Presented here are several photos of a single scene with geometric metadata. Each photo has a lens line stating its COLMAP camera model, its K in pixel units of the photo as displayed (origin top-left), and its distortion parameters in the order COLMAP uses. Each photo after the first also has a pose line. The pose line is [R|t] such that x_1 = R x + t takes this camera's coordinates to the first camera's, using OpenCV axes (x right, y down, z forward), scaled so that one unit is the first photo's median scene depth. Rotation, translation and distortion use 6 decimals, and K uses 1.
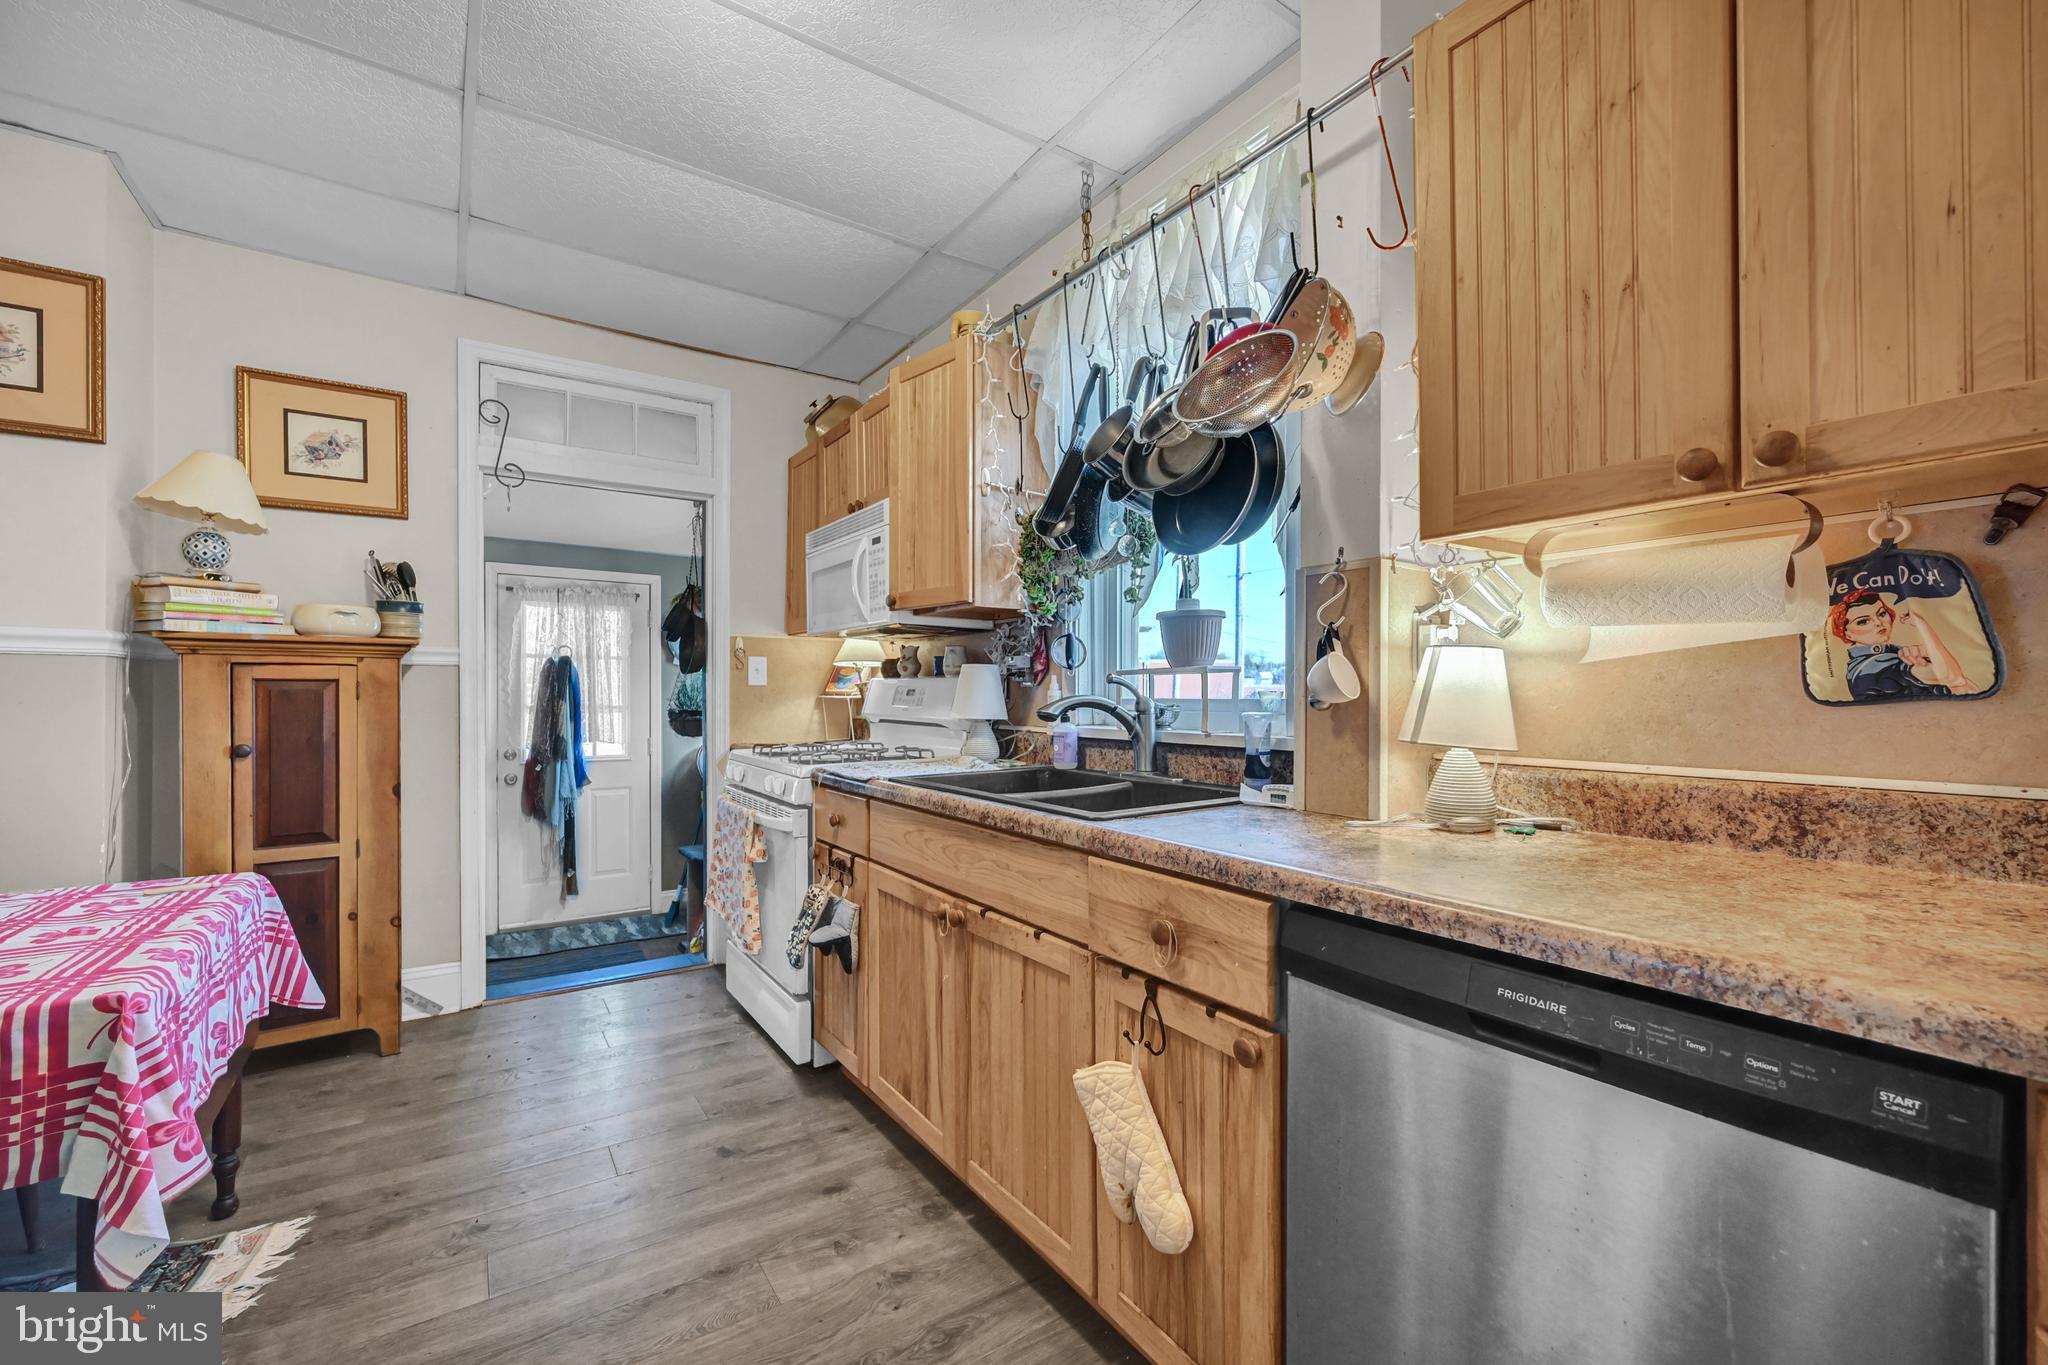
lens RADIAL K [[836.6, 0, 1022.0], [0, 836.6, 698.7], [0, 0, 1]] dist [-0.001518, 0.000083]
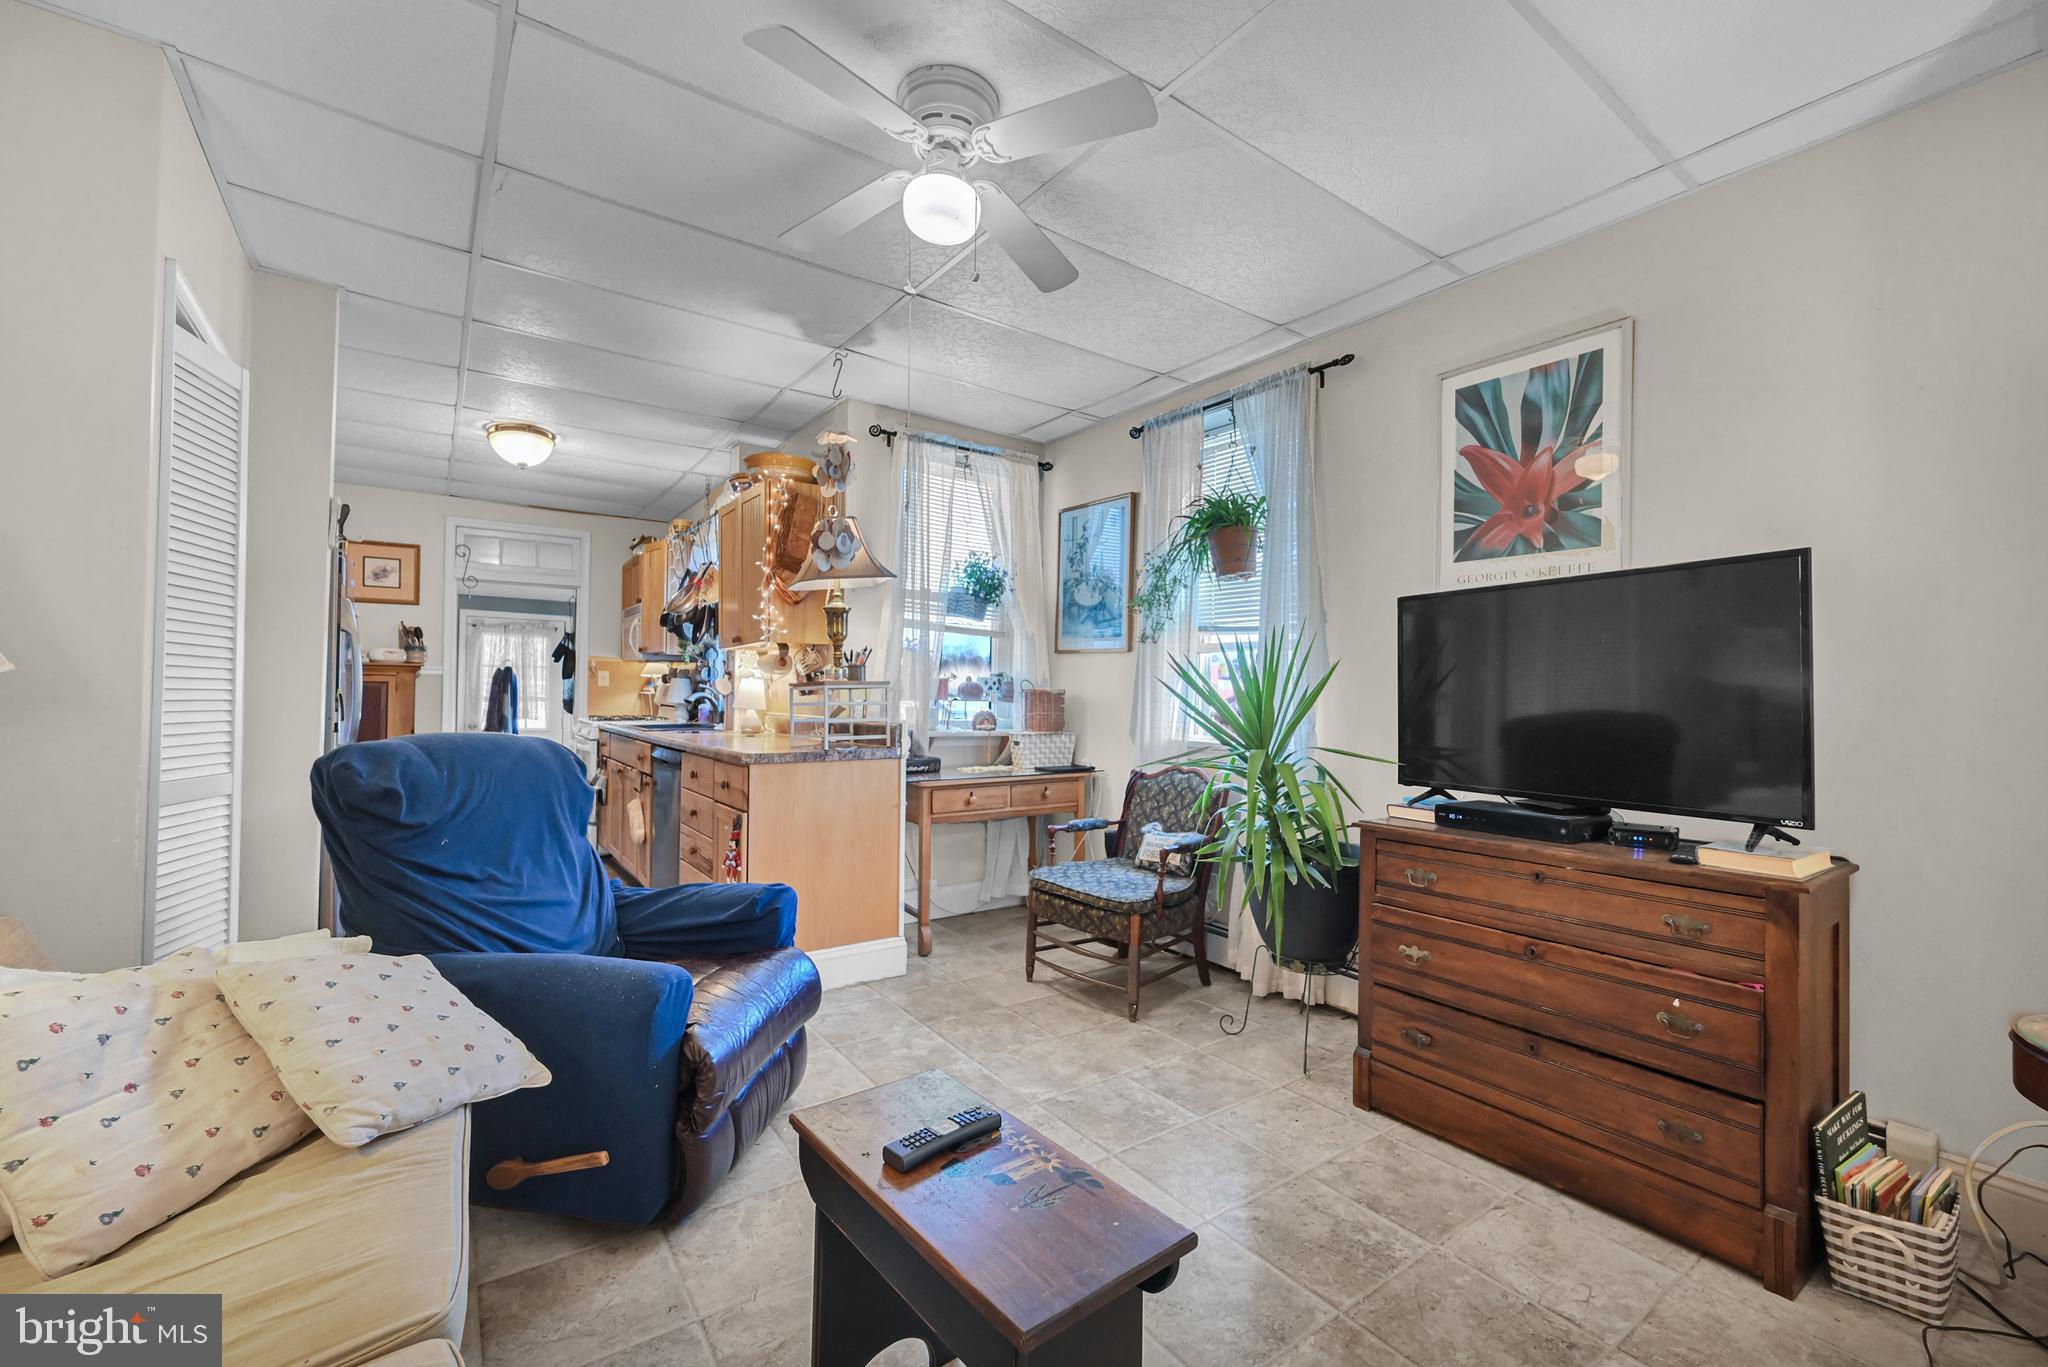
lens RADIAL K [[836.6, 0, 1024.0], [0, 836.6, 683.5], [0, 0, 1]] dist [0.003689, 0.000232]
pose [[0.999794, 0.011411, 0.016810, 0.702577], [-0.011084, 0.999750, -0.019444, 0.004639], [-0.017028, 0.019253, 0.999670, -1.055881]]
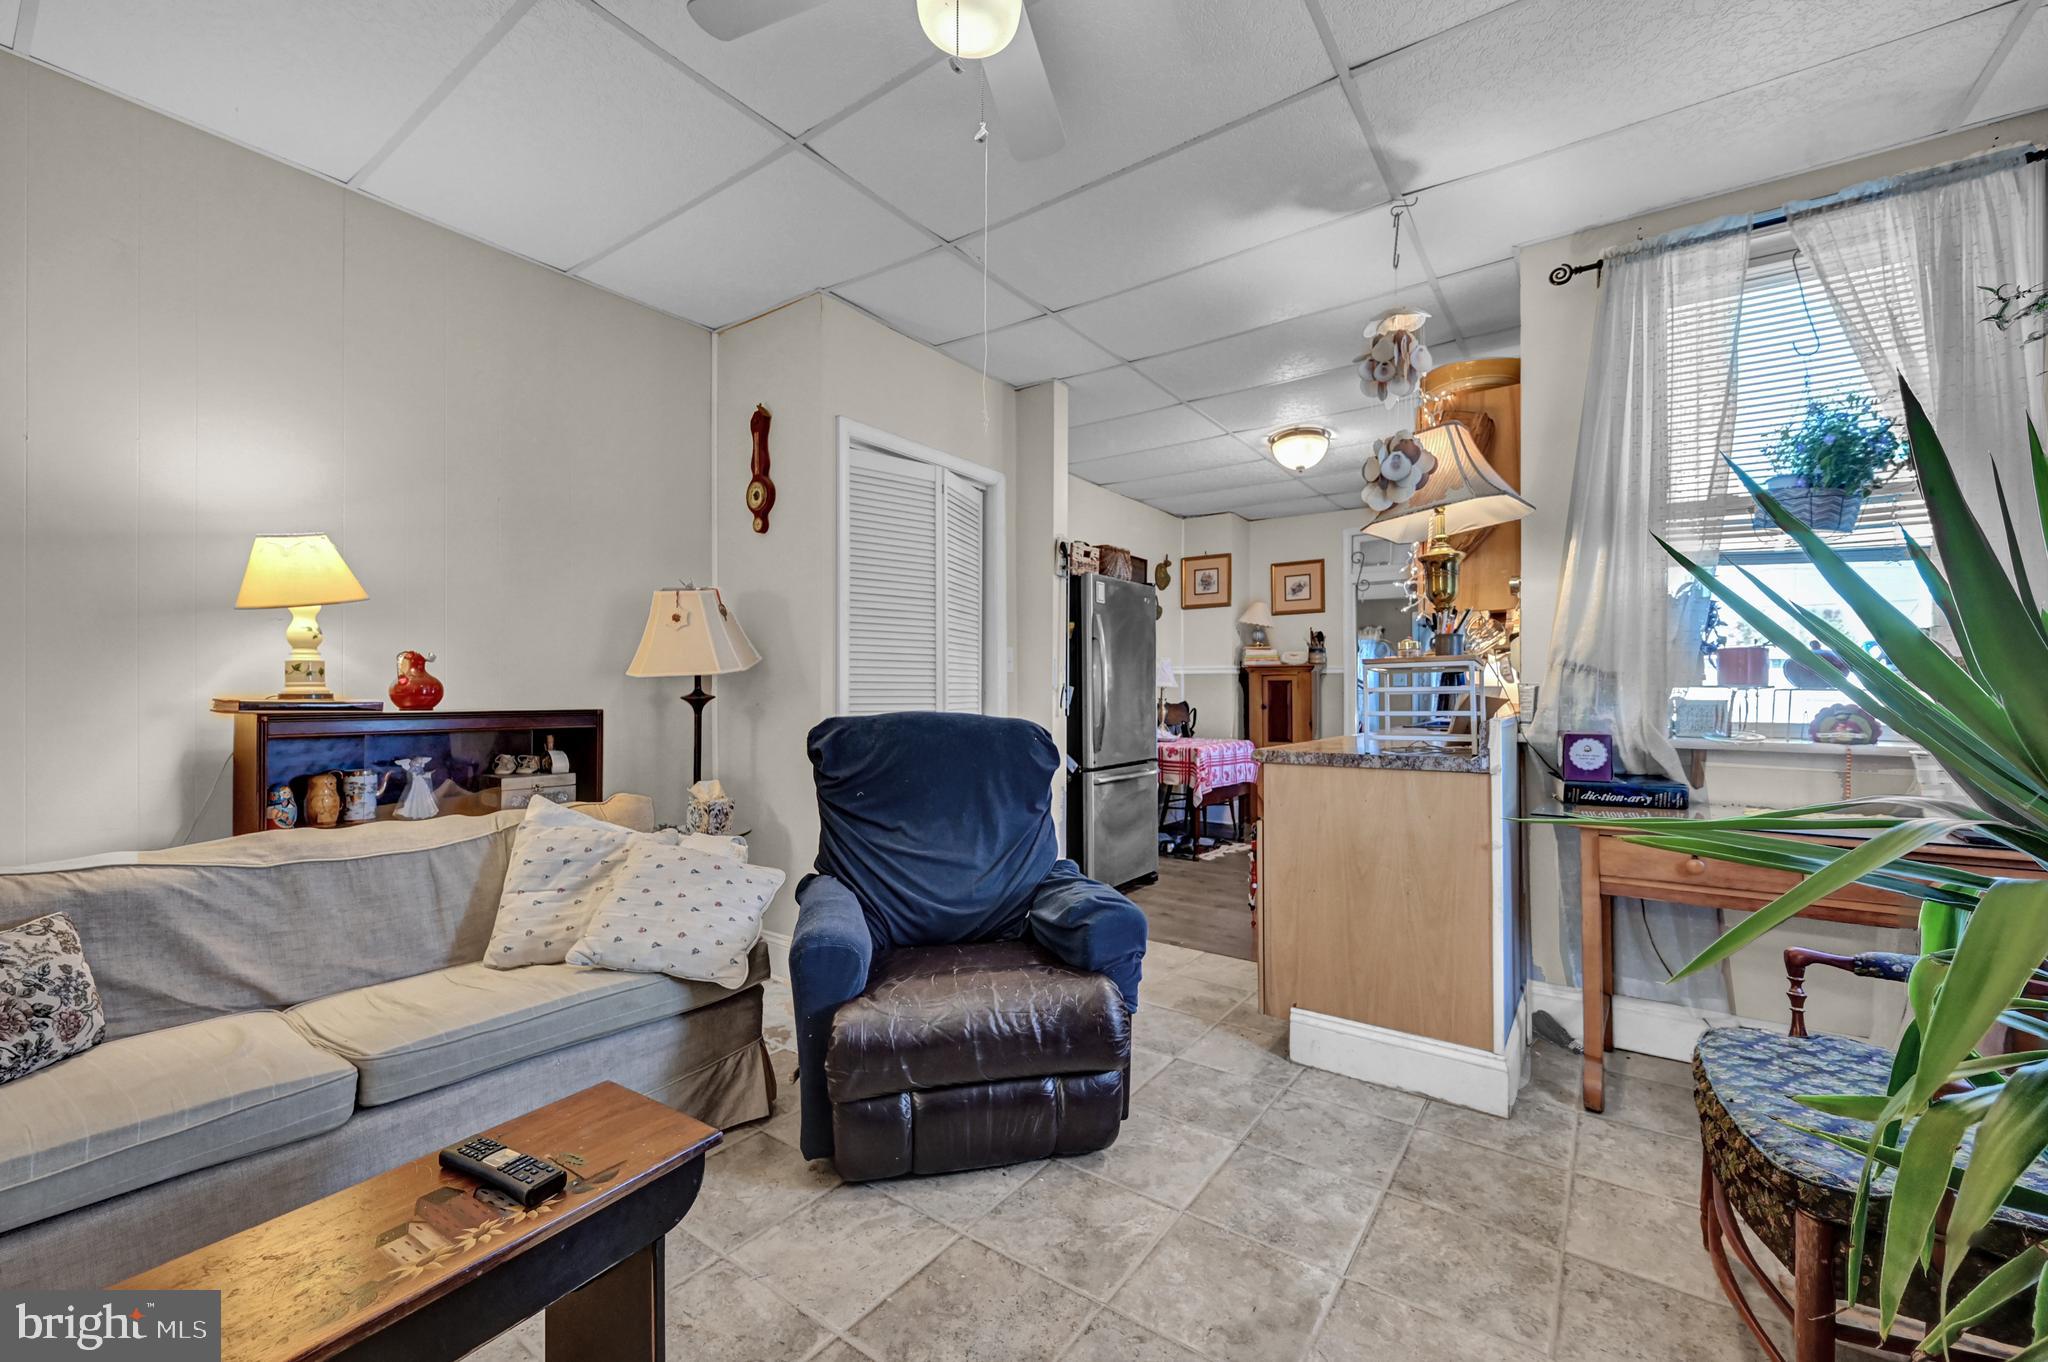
lens RADIAL K [[817.6, 0, 1024.0], [0, 817.6, 681.0], [0, 0, 1]] dist [-0.000595, -0.000070]
pose [[0.346538, -0.012249, -0.937956, 1.071742], [-0.004661, 0.999880, -0.014779, 0.016645], [0.938024, 0.009493, 0.346440, -0.560924]]
